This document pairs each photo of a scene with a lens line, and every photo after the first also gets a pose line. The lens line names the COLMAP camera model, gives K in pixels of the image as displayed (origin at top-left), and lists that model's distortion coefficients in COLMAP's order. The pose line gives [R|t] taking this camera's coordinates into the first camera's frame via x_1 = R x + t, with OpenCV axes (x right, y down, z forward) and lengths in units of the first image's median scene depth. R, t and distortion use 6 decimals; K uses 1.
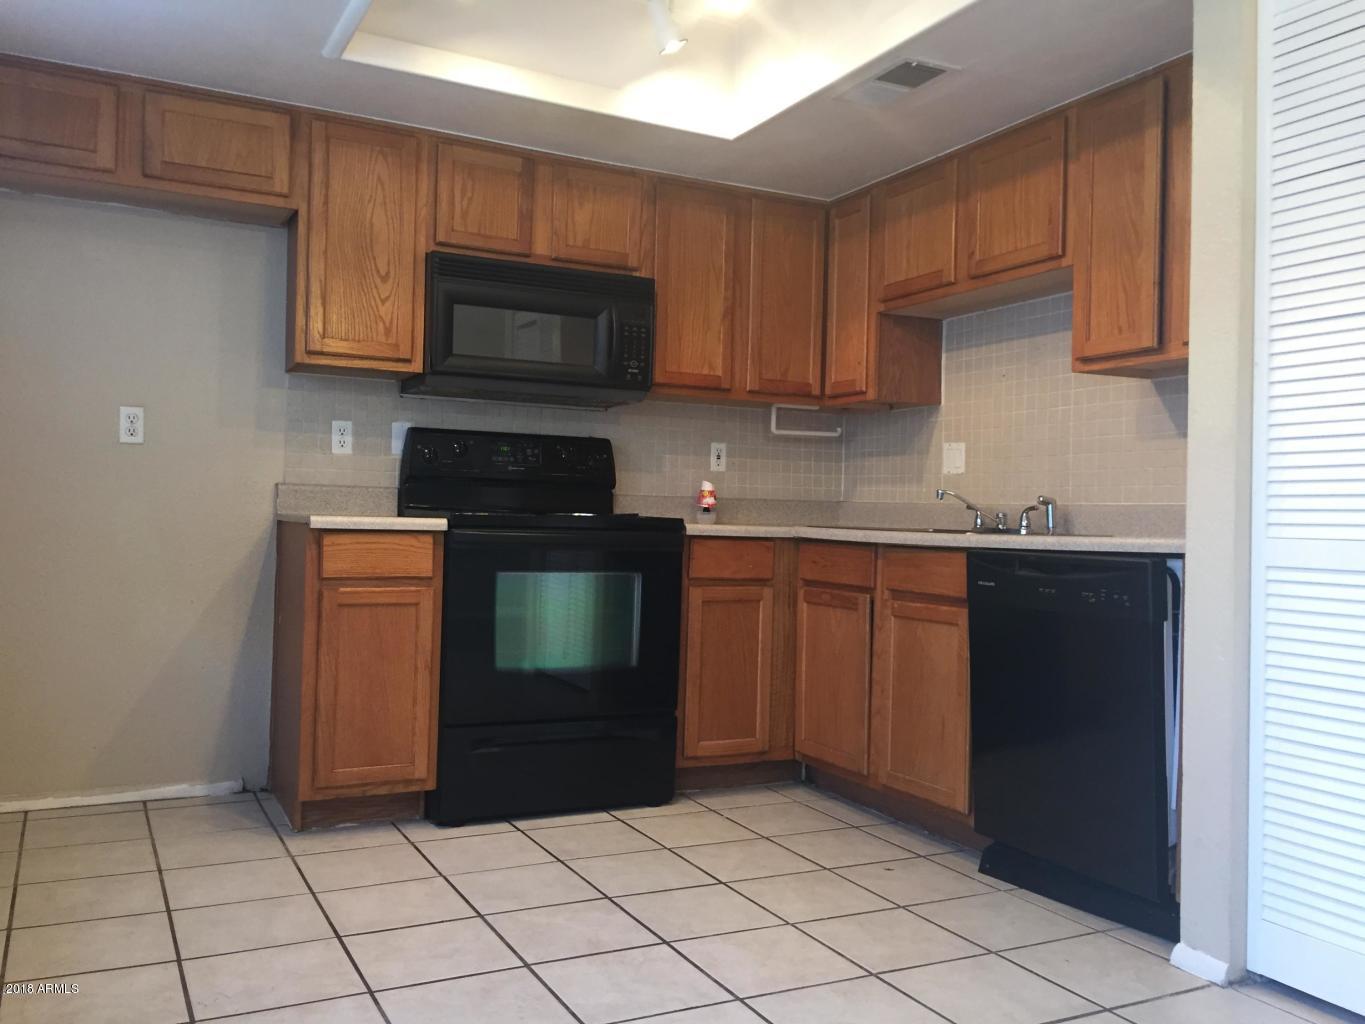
lens RADIAL K [[1176.3, 0, 673.4], [0, 1176.3, 509.1], [0, 0, 1]] dist [0.087657, -0.121369]
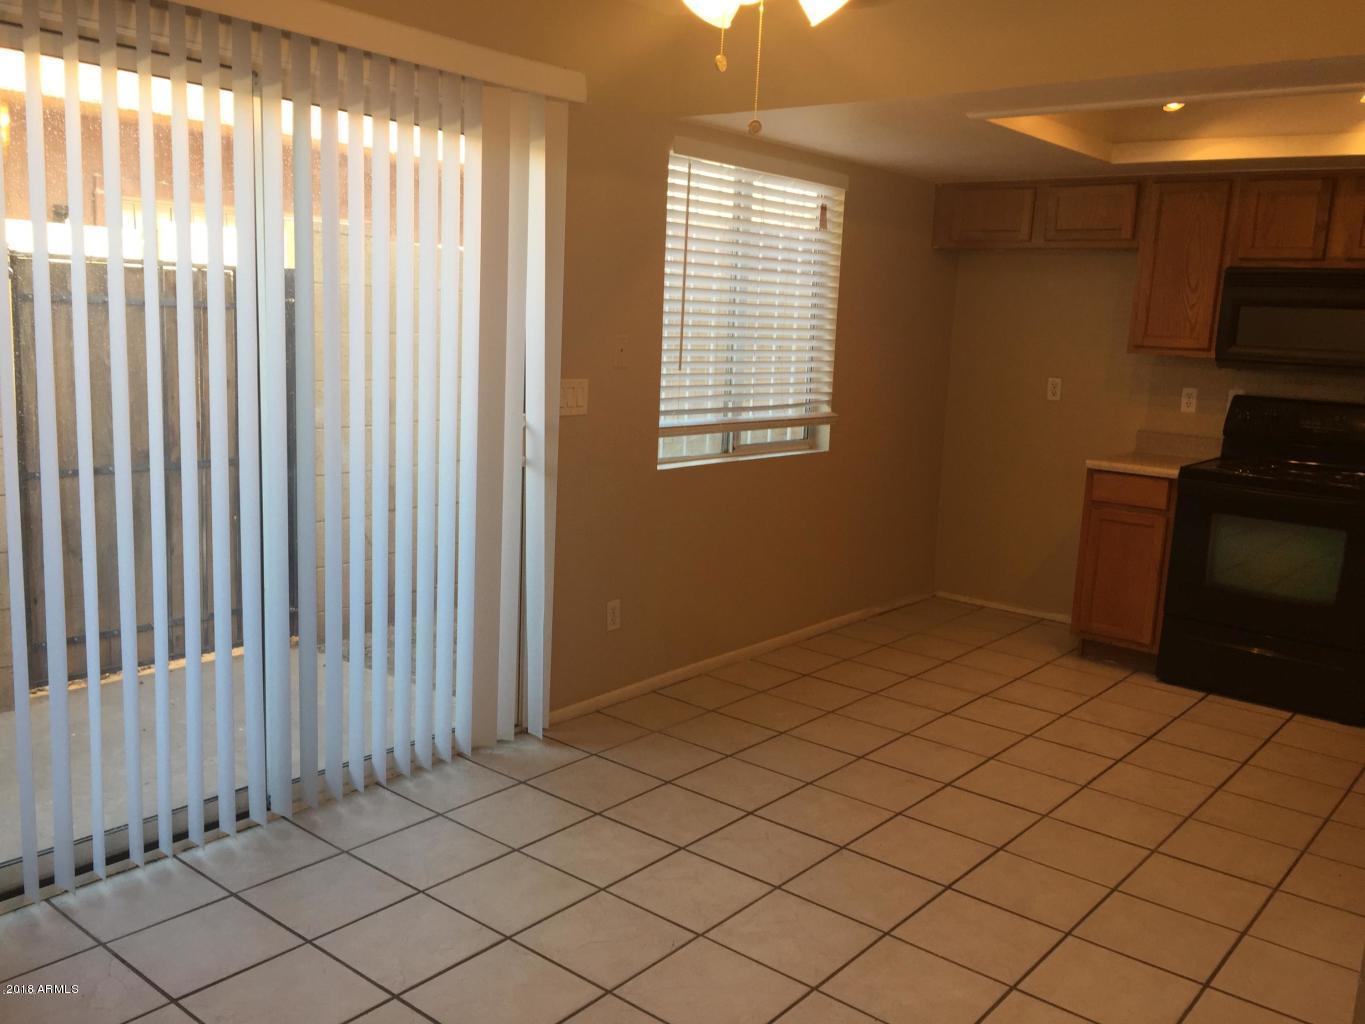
lens RADIAL K [[1176.3, 0, 673.4], [0, 1176.3, 509.1], [0, 0, 1]] dist [0.087657, -0.121369]
pose [[0.394452, 0.144380, -0.907503, 0.810718], [-0.035017, 0.989224, 0.142161, -0.118588], [0.918249, -0.024298, 0.395257, -0.109750]]
